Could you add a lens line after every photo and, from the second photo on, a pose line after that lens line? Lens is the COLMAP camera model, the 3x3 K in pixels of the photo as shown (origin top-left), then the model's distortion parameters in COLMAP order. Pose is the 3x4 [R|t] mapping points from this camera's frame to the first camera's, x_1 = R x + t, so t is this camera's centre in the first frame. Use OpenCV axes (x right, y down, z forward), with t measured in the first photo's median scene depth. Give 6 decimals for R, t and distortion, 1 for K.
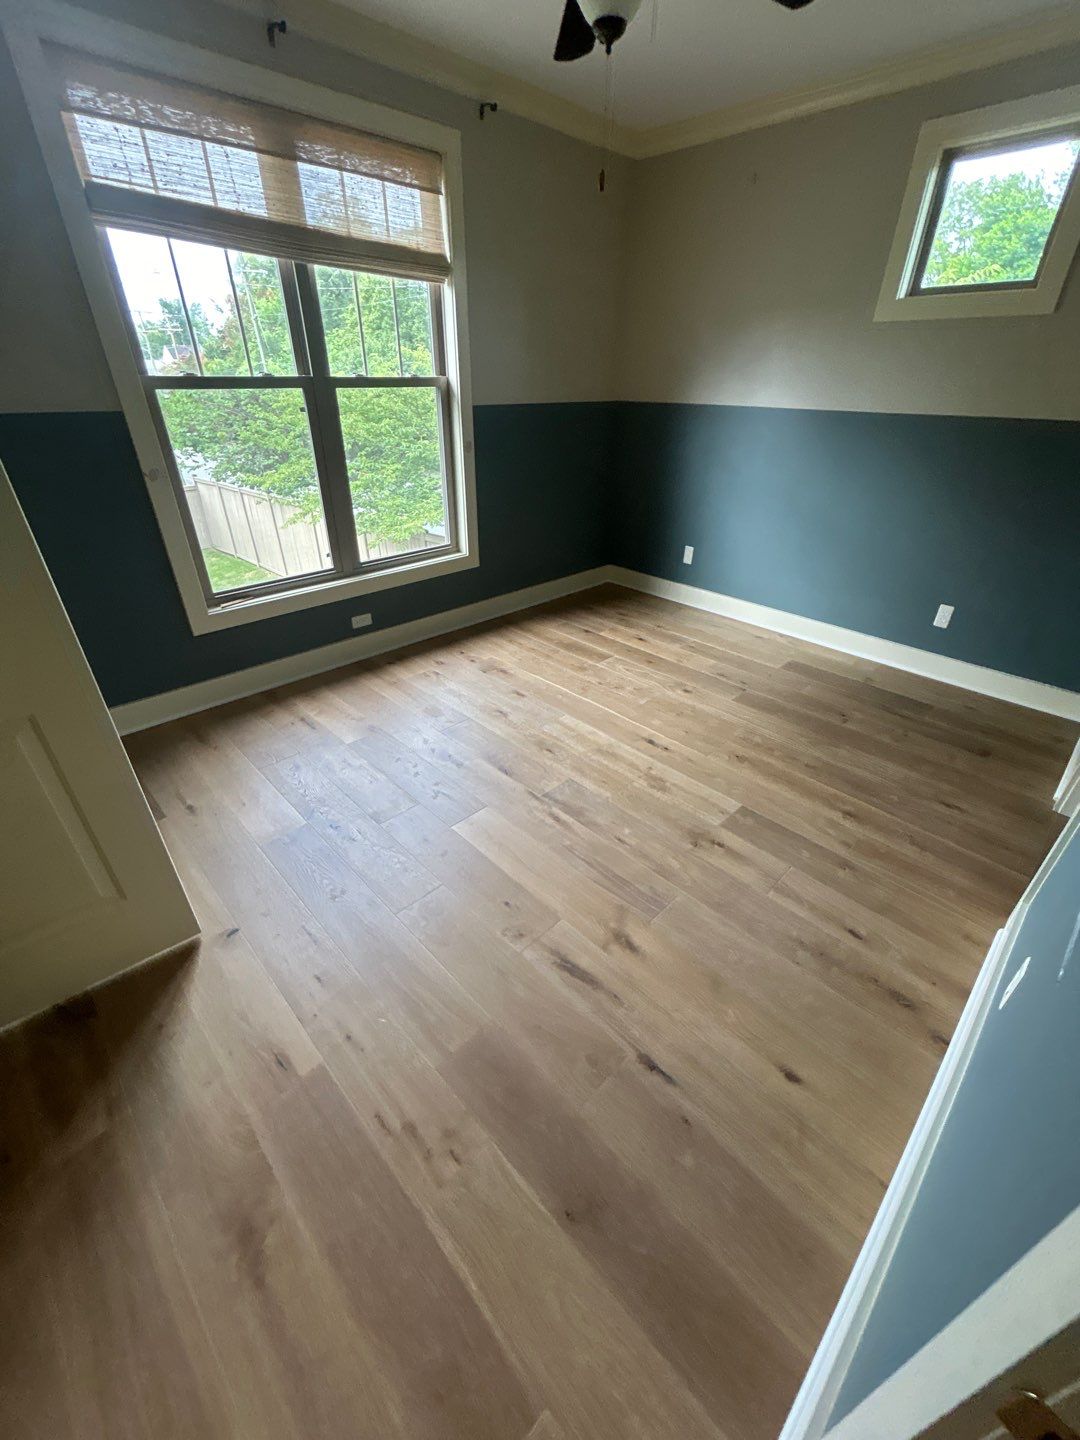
lens RADIAL K [[580.7, 0, 540.9], [0, 580.7, 720.5], [0, 0, 1]] dist [-0.001771, 0.001162]
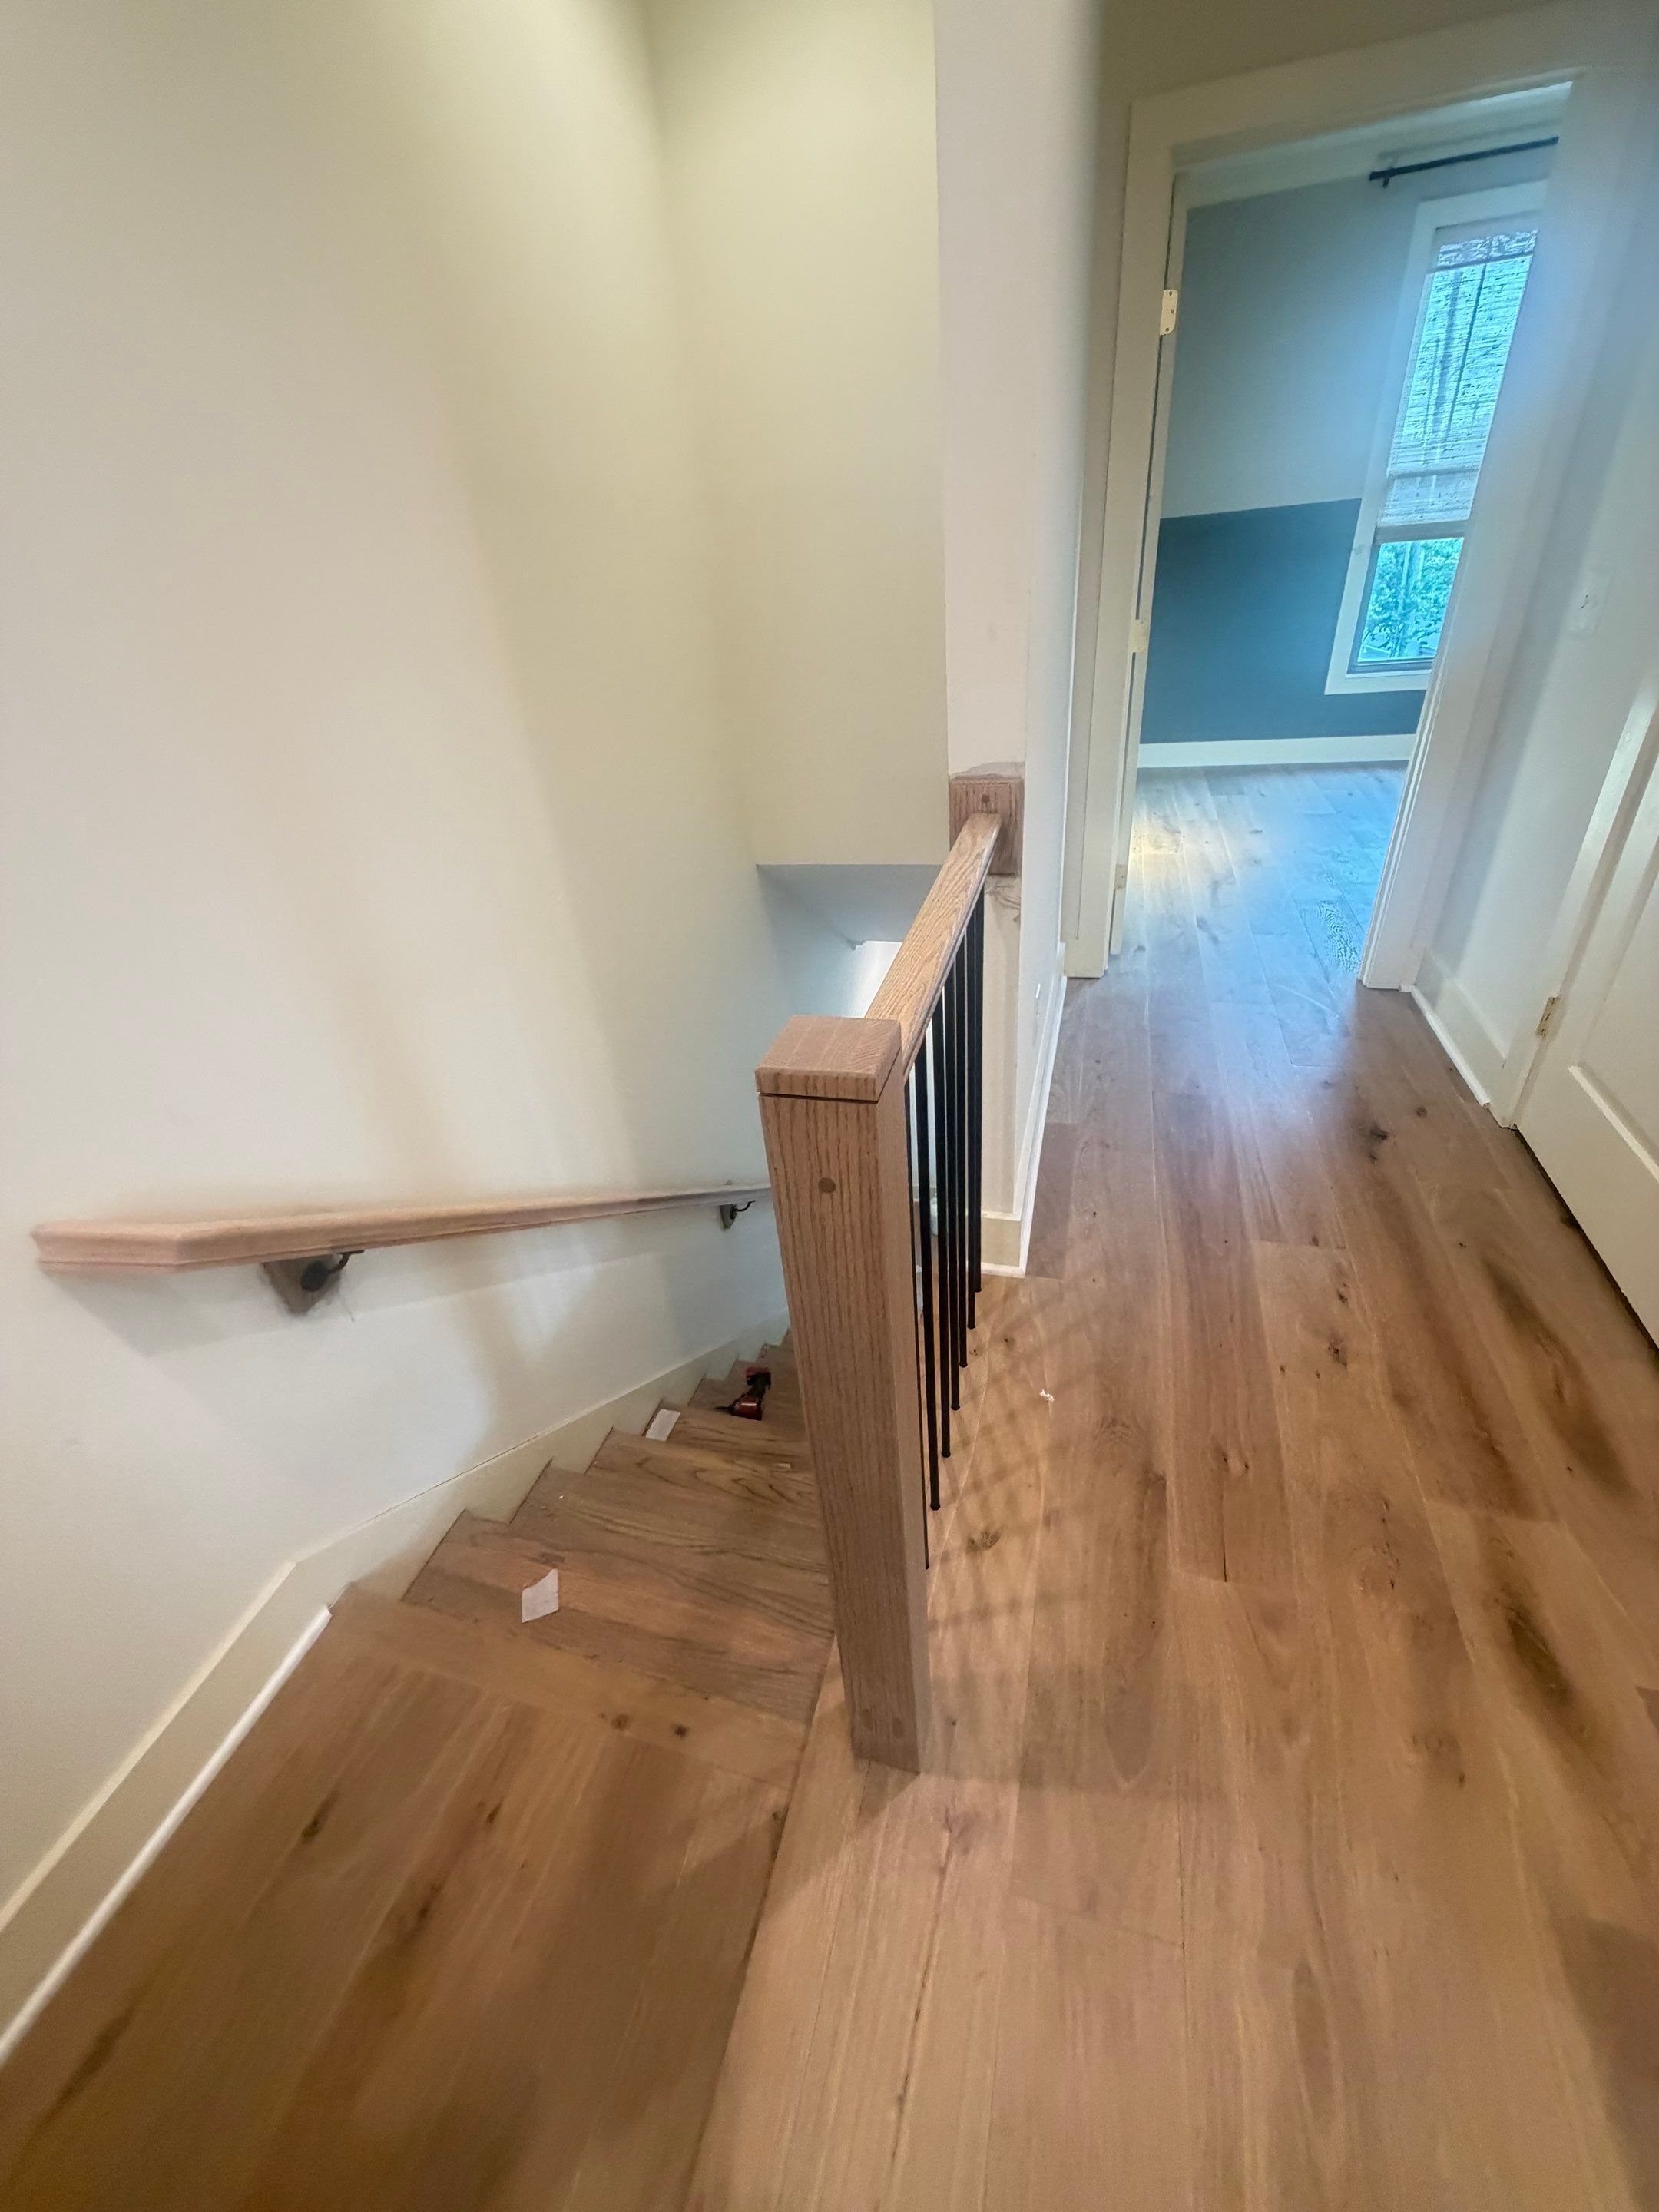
lens RADIAL K [[892.0, 0, 831.3], [0, 892.0, 1096.9], [0, 0, 1]] dist [-0.001771, 0.001162]
pose [[0.498409, 0.405667, -0.766174, 0.647494], [-0.367574, 0.899281, 0.237029, 0.539315], [0.785161, 0.163488, 0.597323, -0.771913]]
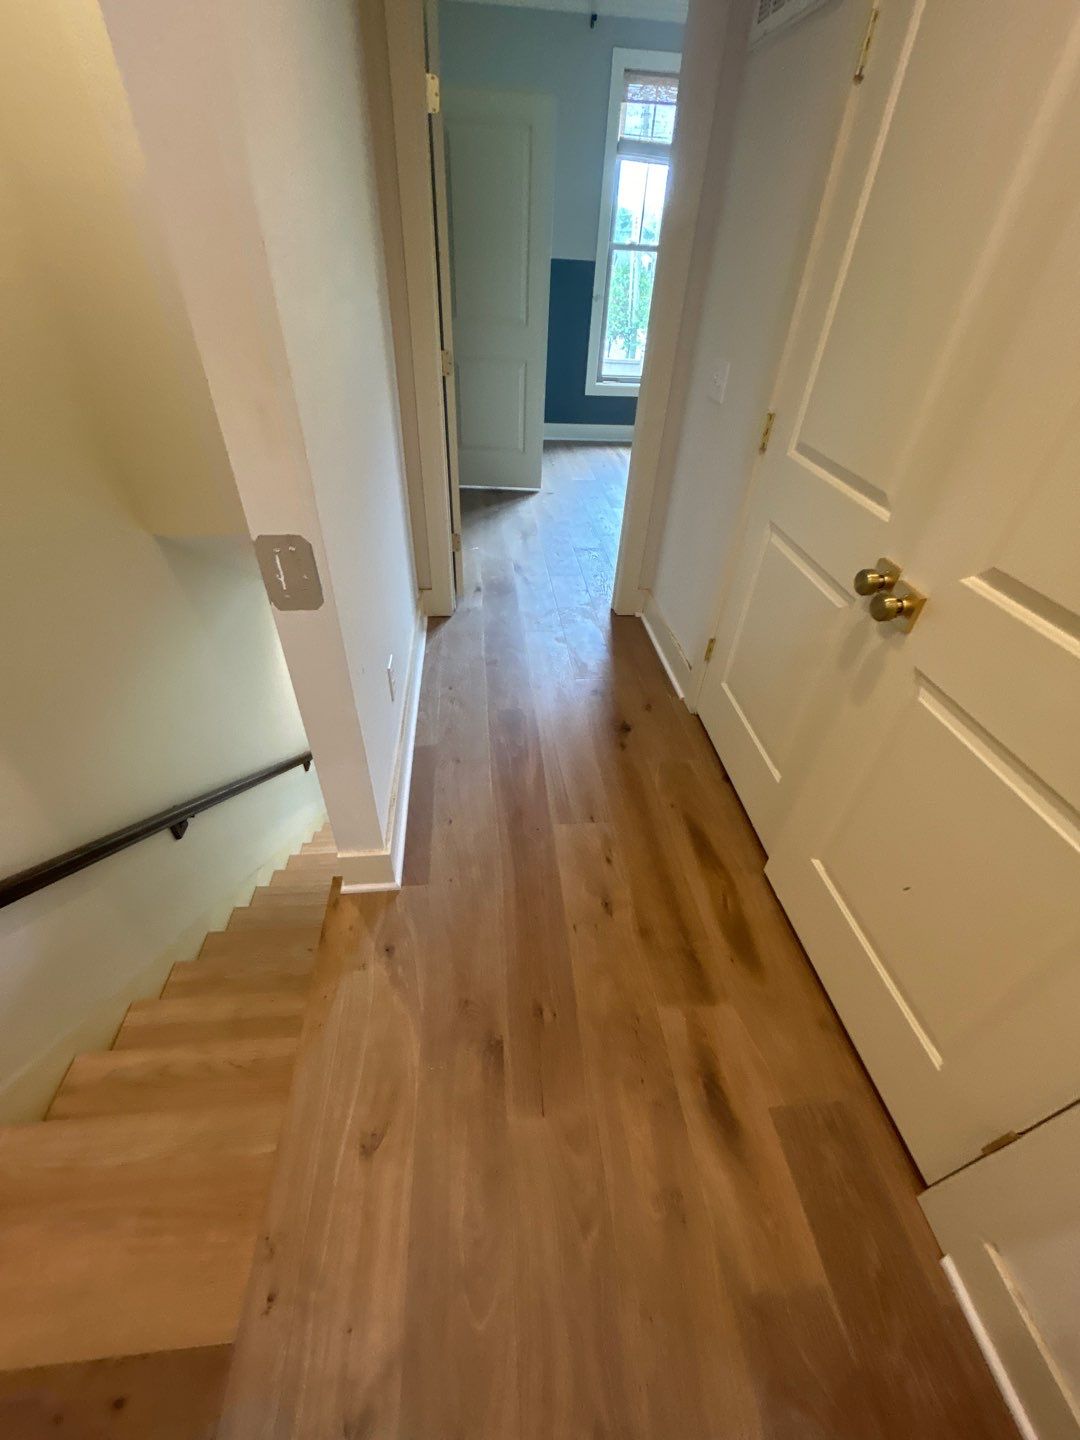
lens RADIAL K [[580.7, 0, 543.9], [0, 580.7, 714.7], [0, 0, 1]] dist [-0.001771, 0.001162]
pose [[0.785731, 0.408668, -0.464346, 0.577033], [-0.349231, 0.912671, 0.212293, 0.434758], [0.510553, -0.004641, 0.859834, -0.667041]]
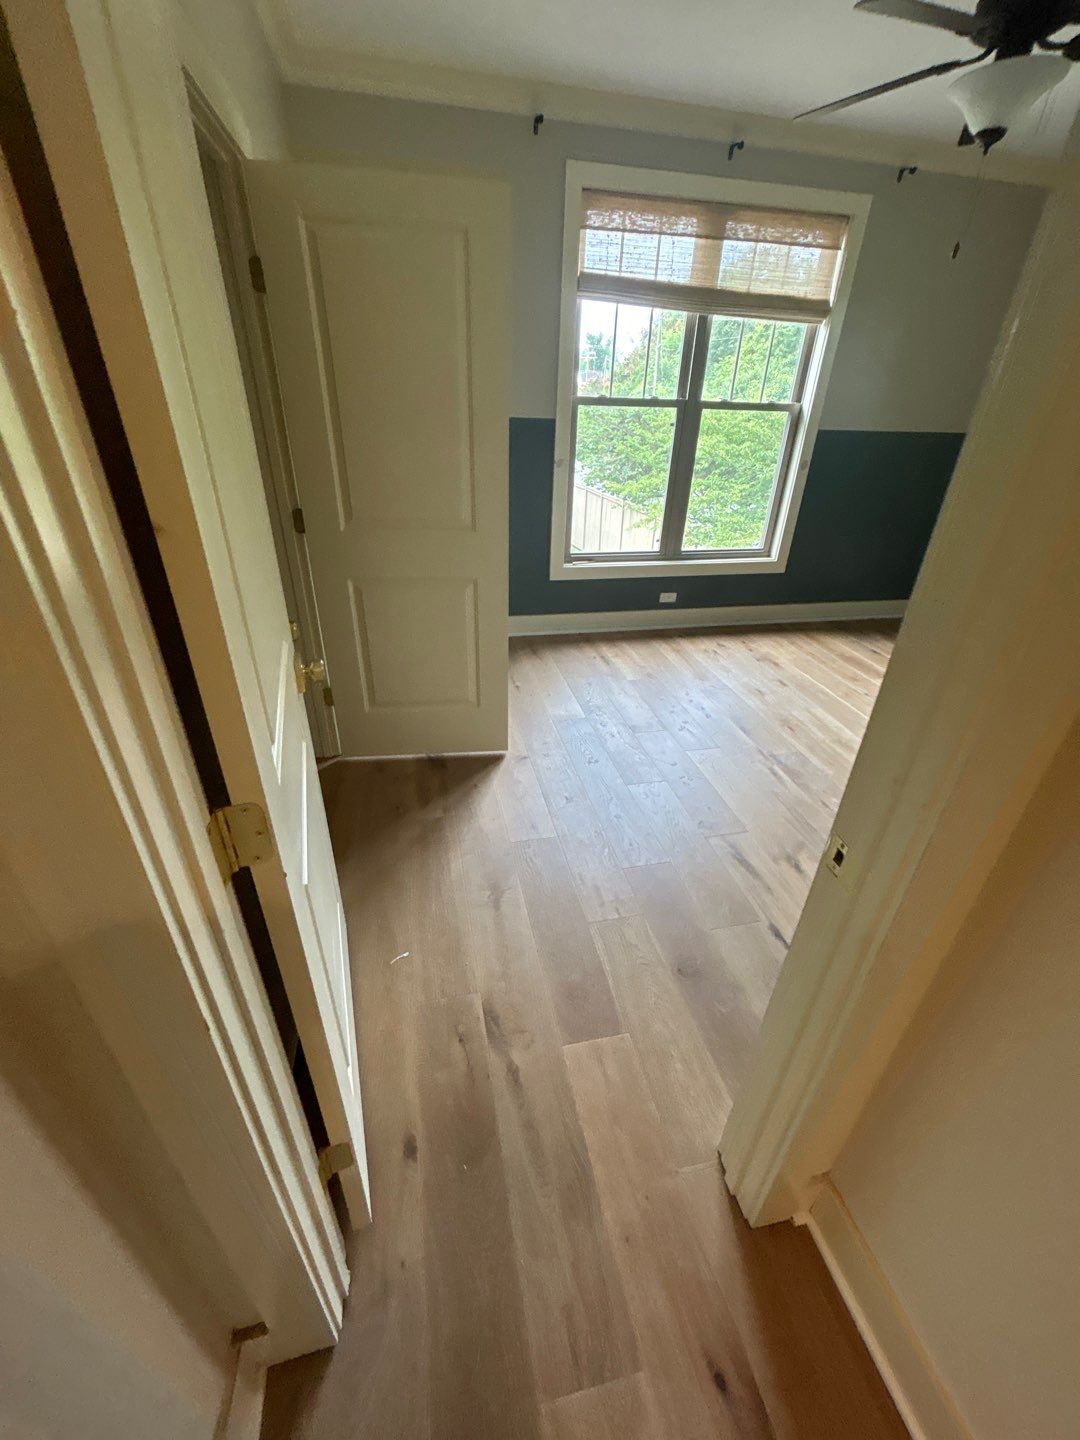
lens RADIAL K [[580.7, 0, 544.1], [0, 580.7, 719.0], [0, 0, 1]] dist [-0.001771, 0.001162]
pose [[0.852618, 0.271989, -0.446166, 0.099045], [-0.286995, 0.957288, 0.035132, 0.124988], [0.436665, 0.098093, 0.894260, -0.211319]]
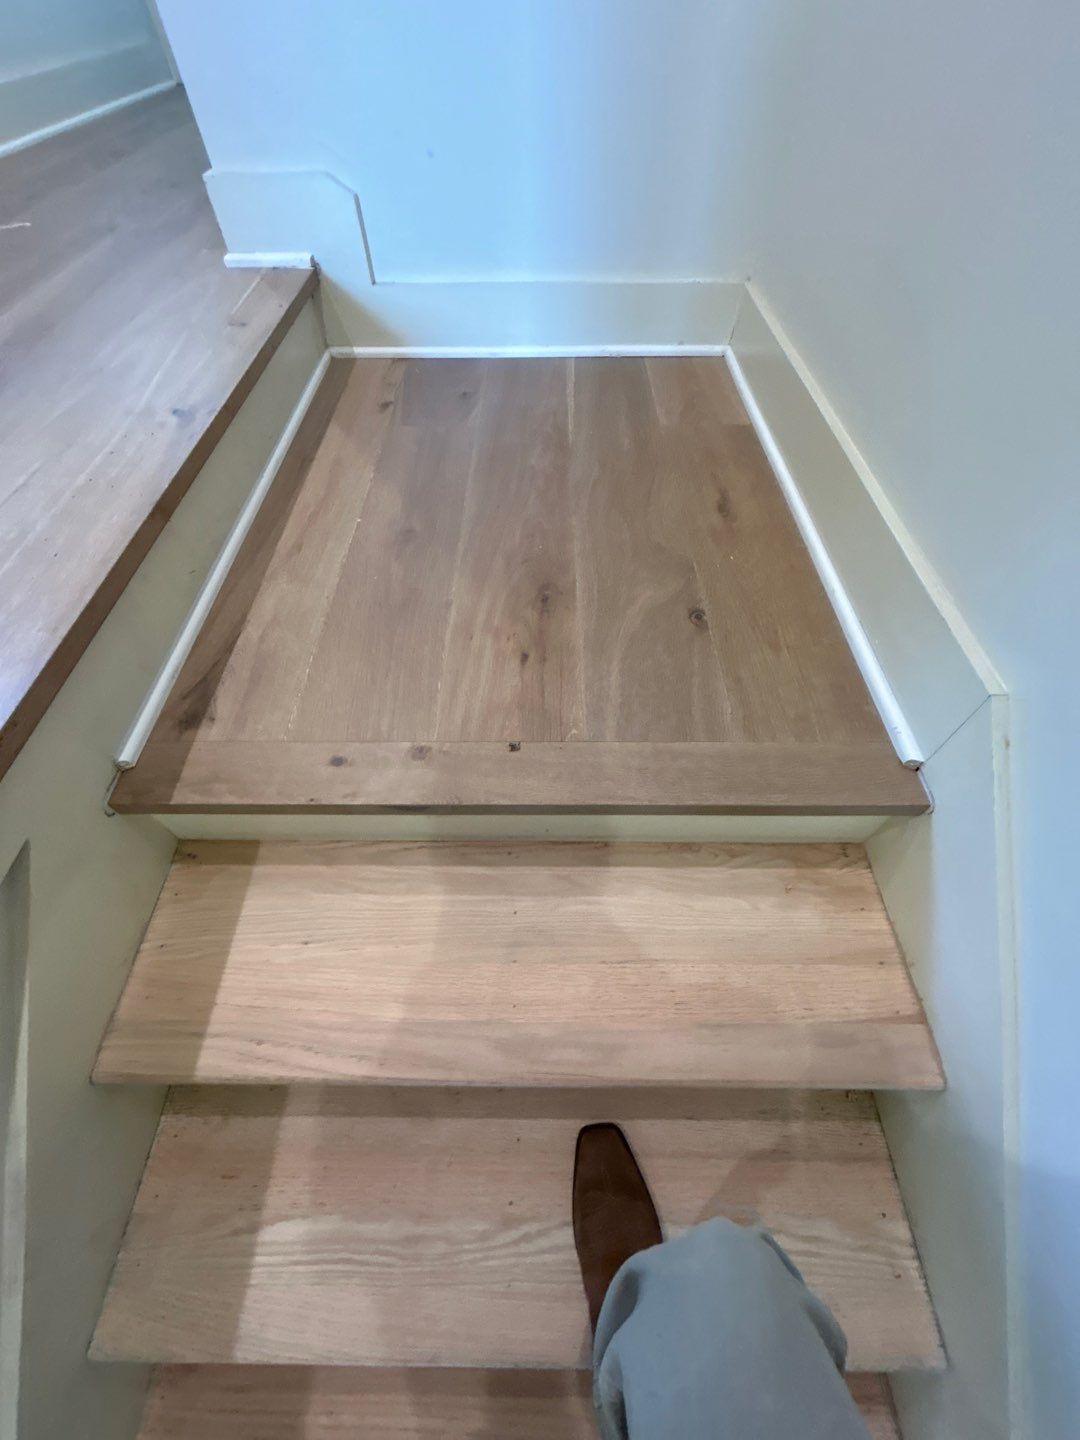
lens RADIAL K [[580.7, 0, 544.4], [0, 580.7, 719.5], [0, 0, 1]] dist [-0.001771, 0.001162]
pose [[-0.724610, -0.553895, 0.410049, 0.225390], [0.355804, 0.208887, 0.910917, 0.790452], [-0.590206, 0.805957, 0.045716, -0.571963]]
